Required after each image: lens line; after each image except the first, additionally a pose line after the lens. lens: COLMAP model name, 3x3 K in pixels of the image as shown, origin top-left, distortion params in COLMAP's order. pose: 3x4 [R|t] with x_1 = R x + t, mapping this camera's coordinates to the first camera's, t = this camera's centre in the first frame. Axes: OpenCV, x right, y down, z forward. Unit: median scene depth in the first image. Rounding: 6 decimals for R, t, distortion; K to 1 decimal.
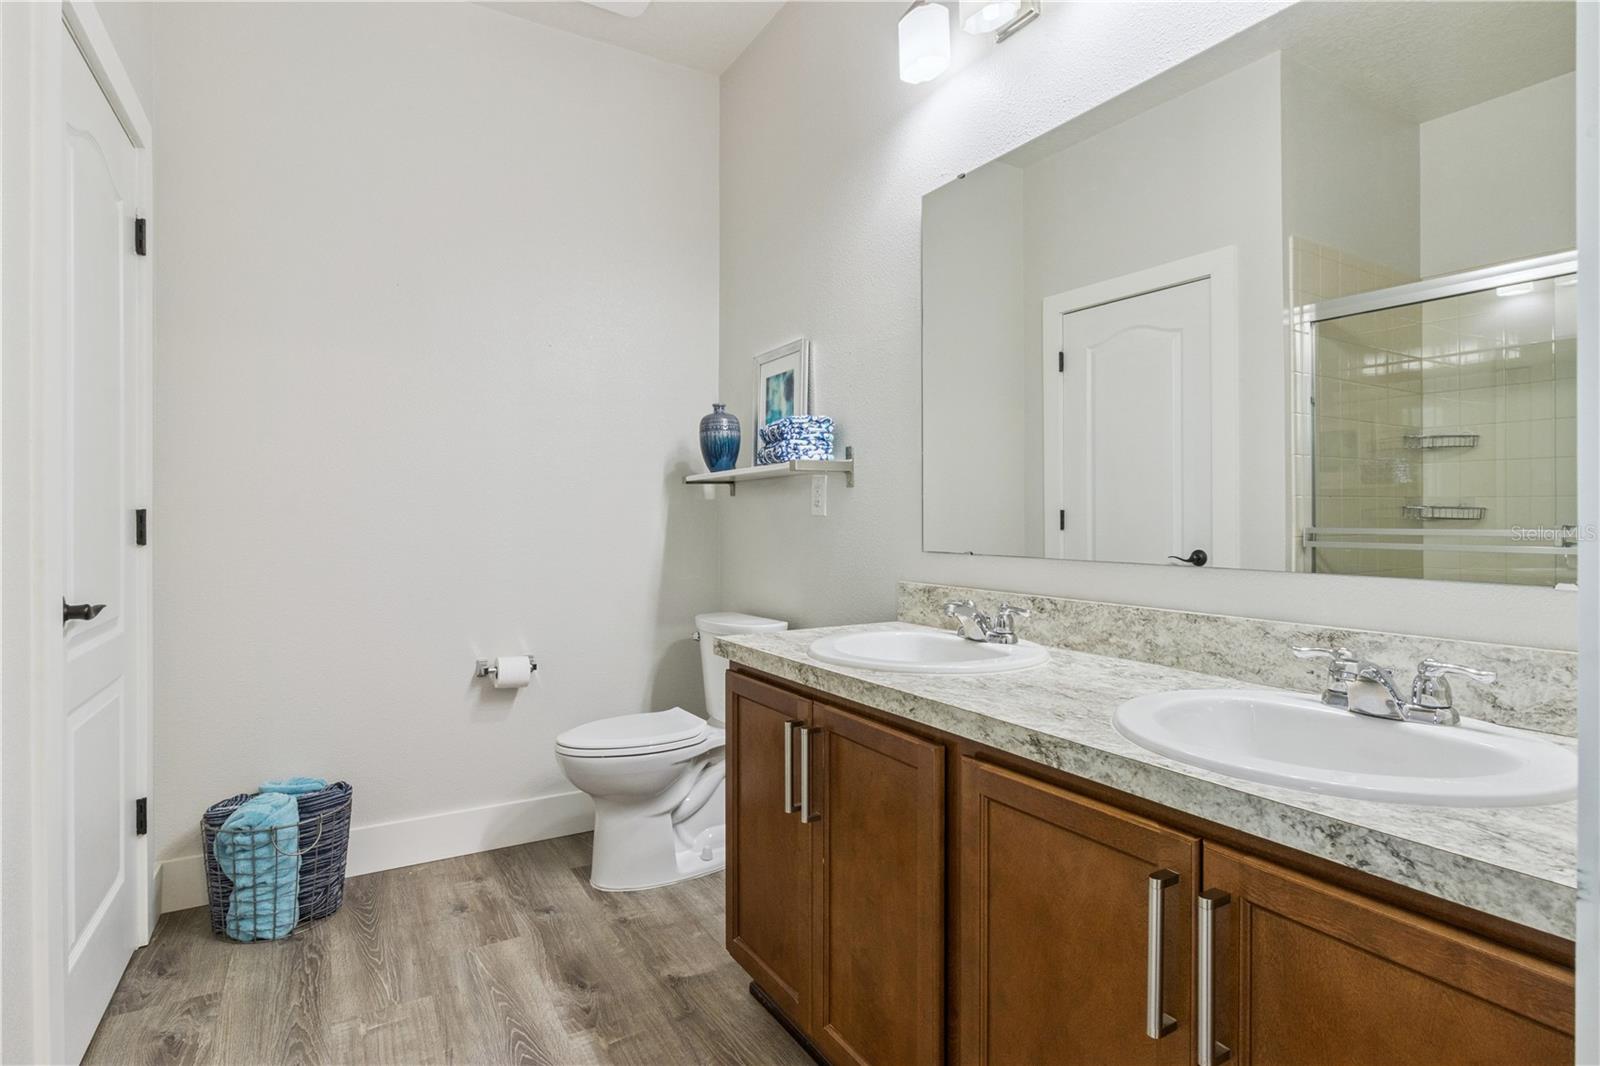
lens RADIAL K [[805.9, 0, 798.5], [0, 805.9, 528.8], [0, 0, 1]] dist [0.000344, -0.001435]
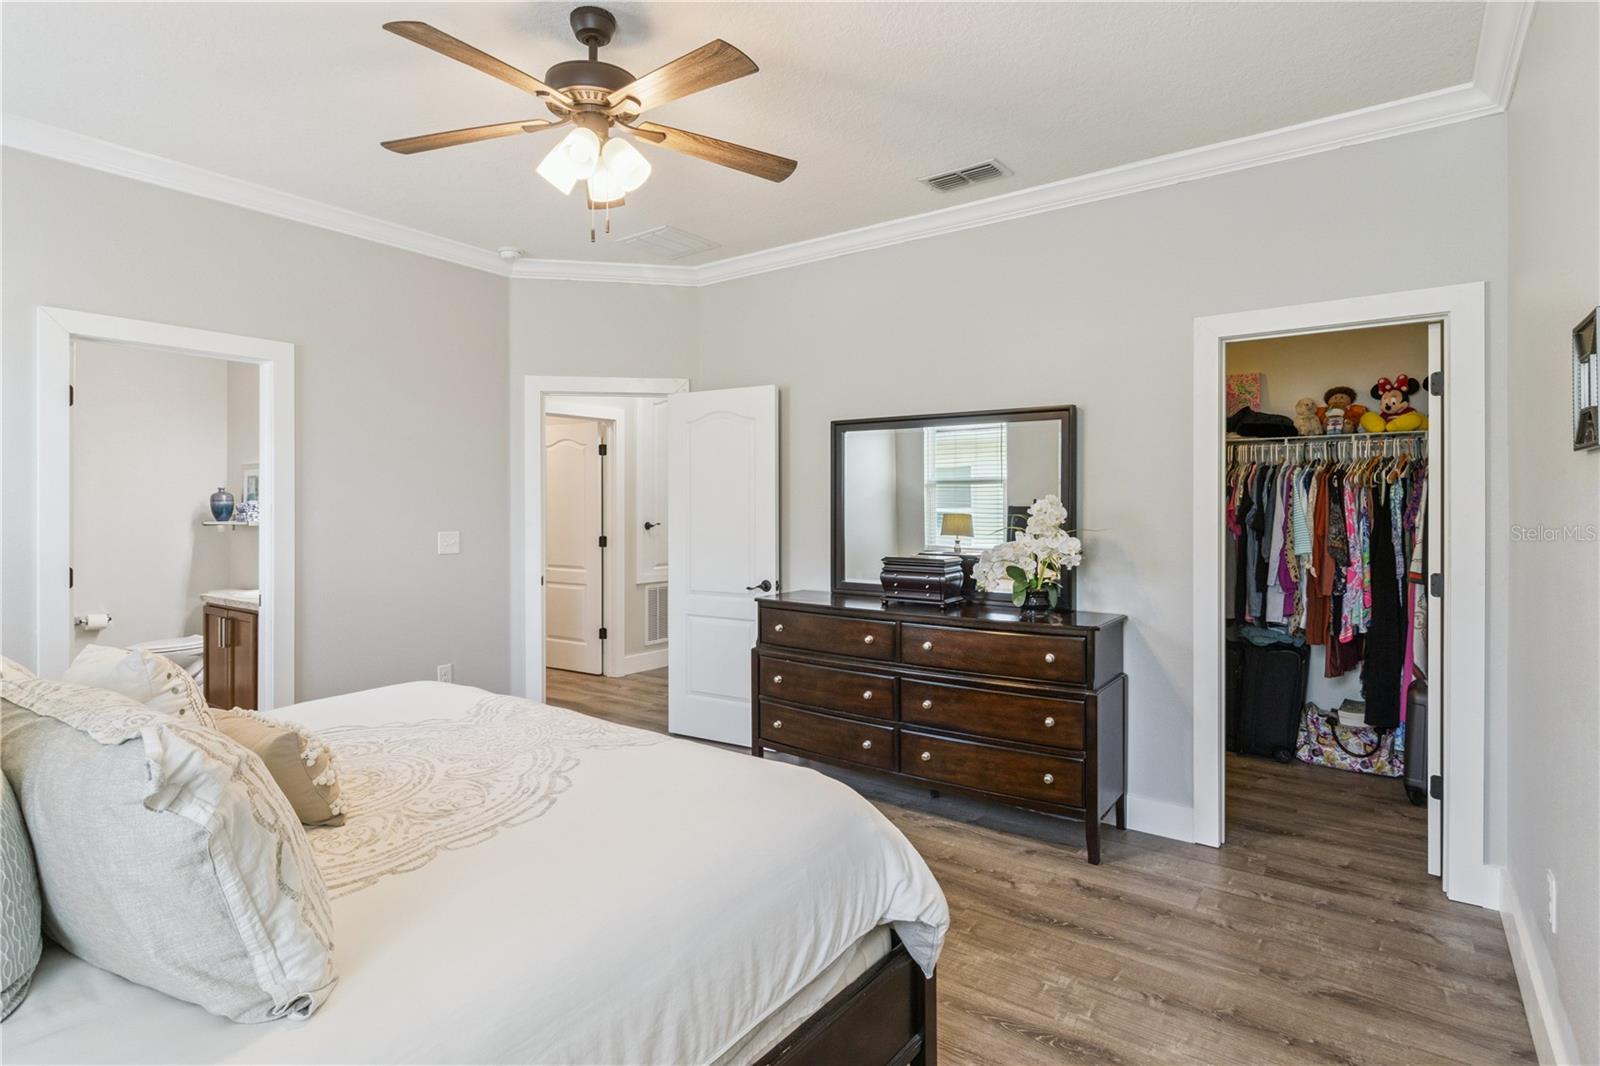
lens RADIAL K [[805.9, 0, 794.4], [0, 805.9, 521.5], [0, 0, 1]] dist [0.000344, -0.001435]
pose [[0.916779, -0.003684, 0.399379, 0.432054], [0.000692, 0.999971, 0.007635, -0.085284], [-0.399395, -0.006723, 0.916754, -1.512185]]
